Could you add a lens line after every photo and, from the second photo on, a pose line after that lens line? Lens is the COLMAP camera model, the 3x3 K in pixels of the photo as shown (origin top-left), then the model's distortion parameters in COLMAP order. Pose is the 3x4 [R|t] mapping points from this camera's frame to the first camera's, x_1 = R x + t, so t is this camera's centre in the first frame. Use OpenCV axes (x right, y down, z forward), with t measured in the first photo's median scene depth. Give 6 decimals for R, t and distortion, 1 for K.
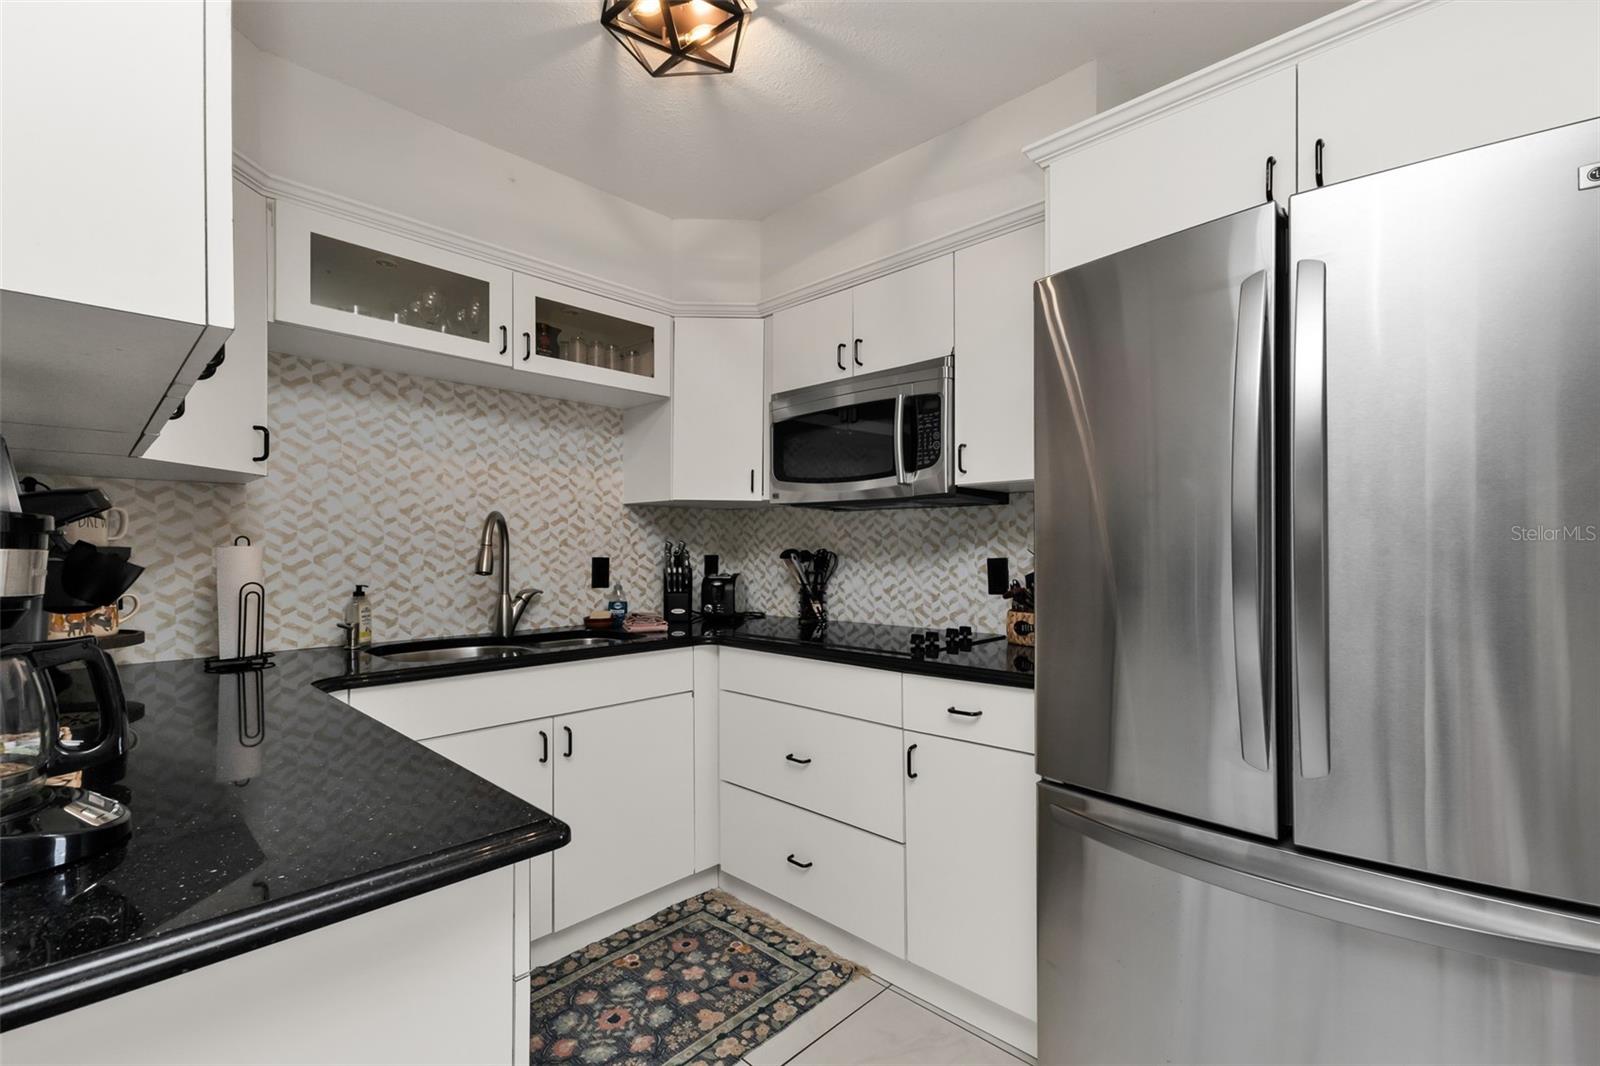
lens RADIAL K [[722.0, 0, 829.8], [0, 722.0, 550.1], [0, 0, 1]] dist [0.027052, 0.000043]
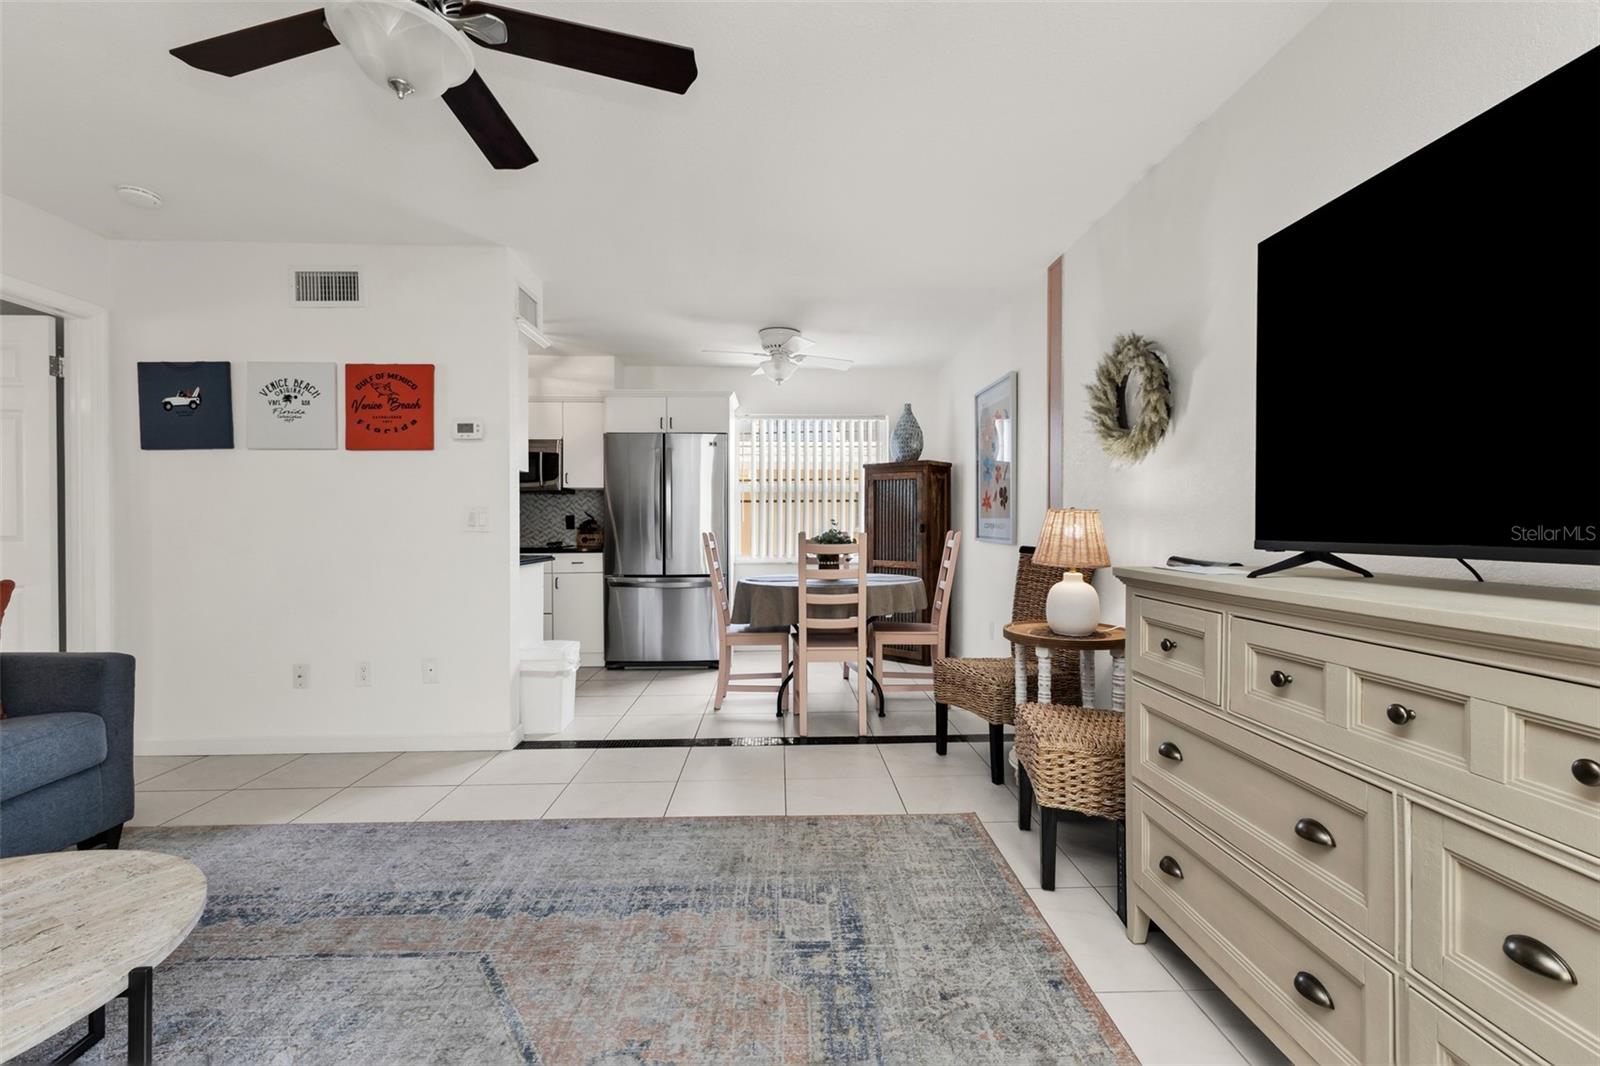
lens RADIAL K [[690.1, 0, 803.5], [0, 690.1, 528.5], [0, 0, 1]] dist [0.009151, -0.000619]
pose [[0.724192, -0.000708, 0.689598, -0.737854], [-0.002950, 0.999987, 0.004124, 0.039084], [-0.689593, -0.005021, 0.724180, -1.156949]]
